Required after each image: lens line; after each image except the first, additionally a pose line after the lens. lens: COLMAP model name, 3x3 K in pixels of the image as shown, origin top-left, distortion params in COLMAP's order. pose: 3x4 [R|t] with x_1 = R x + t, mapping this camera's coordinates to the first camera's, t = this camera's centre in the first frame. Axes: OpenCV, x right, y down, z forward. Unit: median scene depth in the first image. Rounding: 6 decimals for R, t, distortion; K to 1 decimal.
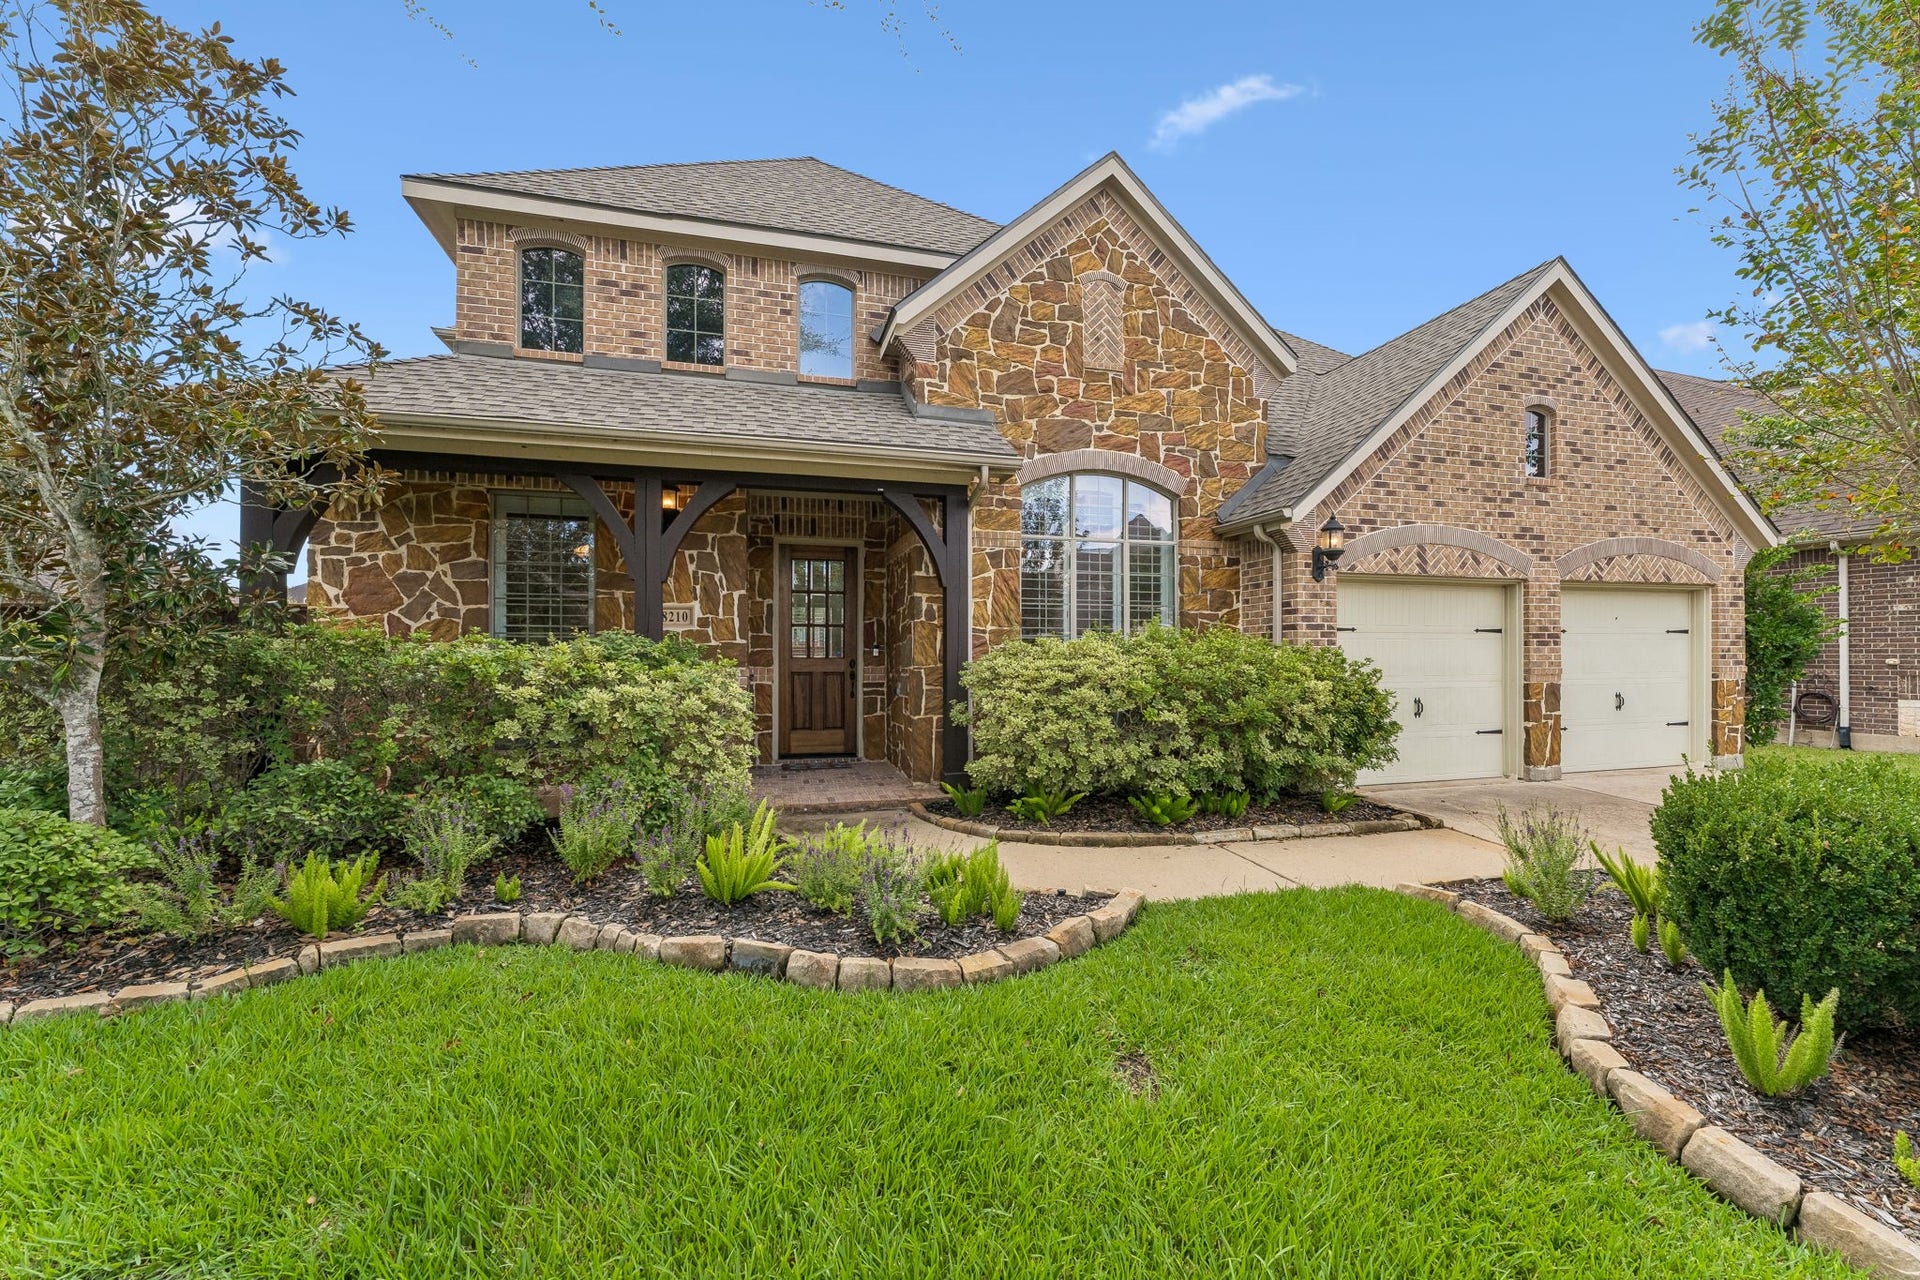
lens RADIAL K [[765.1, 0, 971.1], [0, 765.1, 653.9], [0, 0, 1]] dist [0.009559, 0.000311]
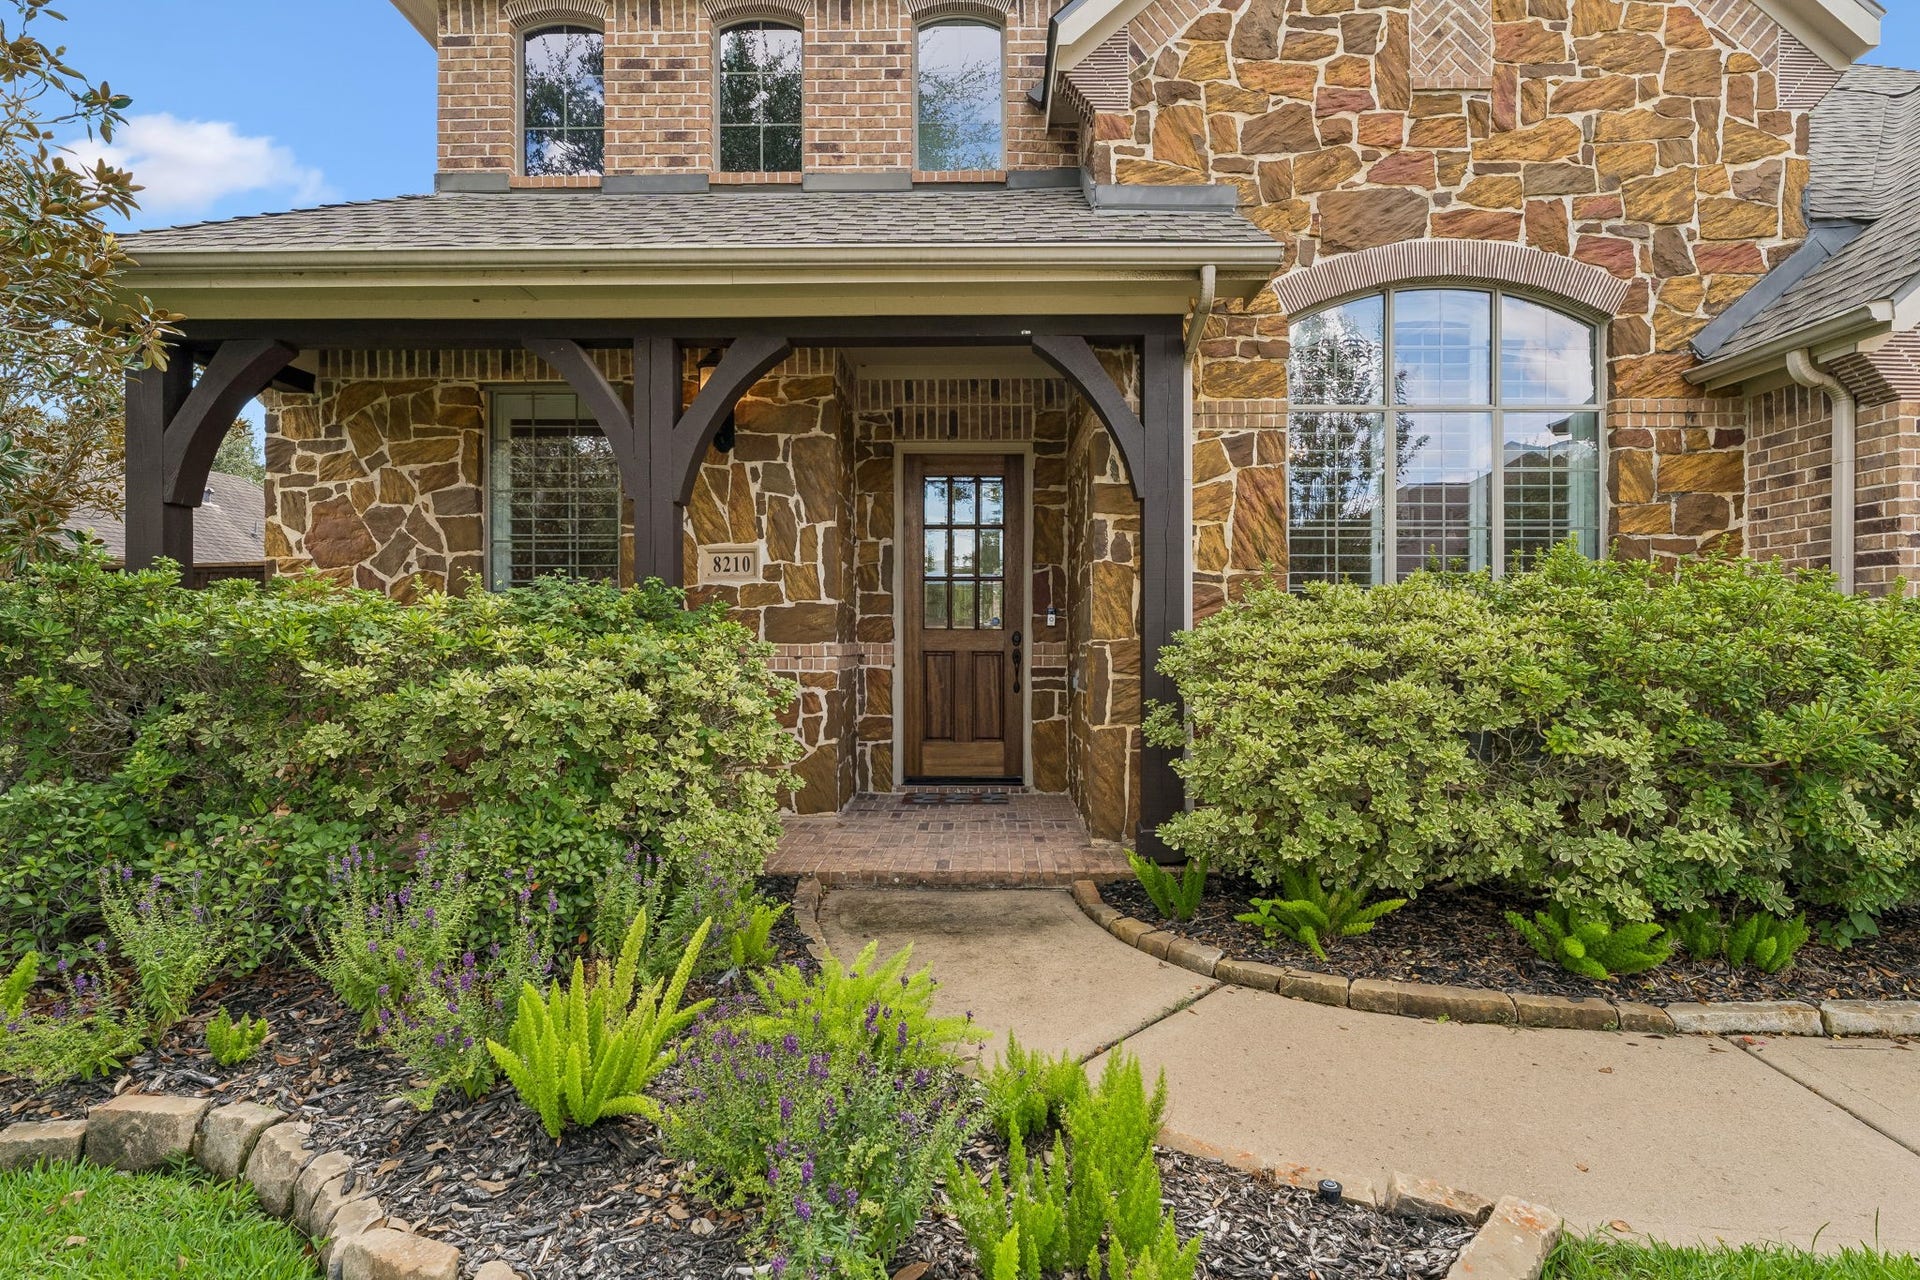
lens RADIAL K [[976.5, 0, 975.6], [0, 976.5, 640.1], [0, 0, 1]] dist [0.002475, -0.002084]
pose [[0.960092, 0.000541, -0.279684, 0.048189], [0.000965, 0.999986, 0.005248, 0.012392], [0.279682, -0.005309, 0.960078, 0.266504]]
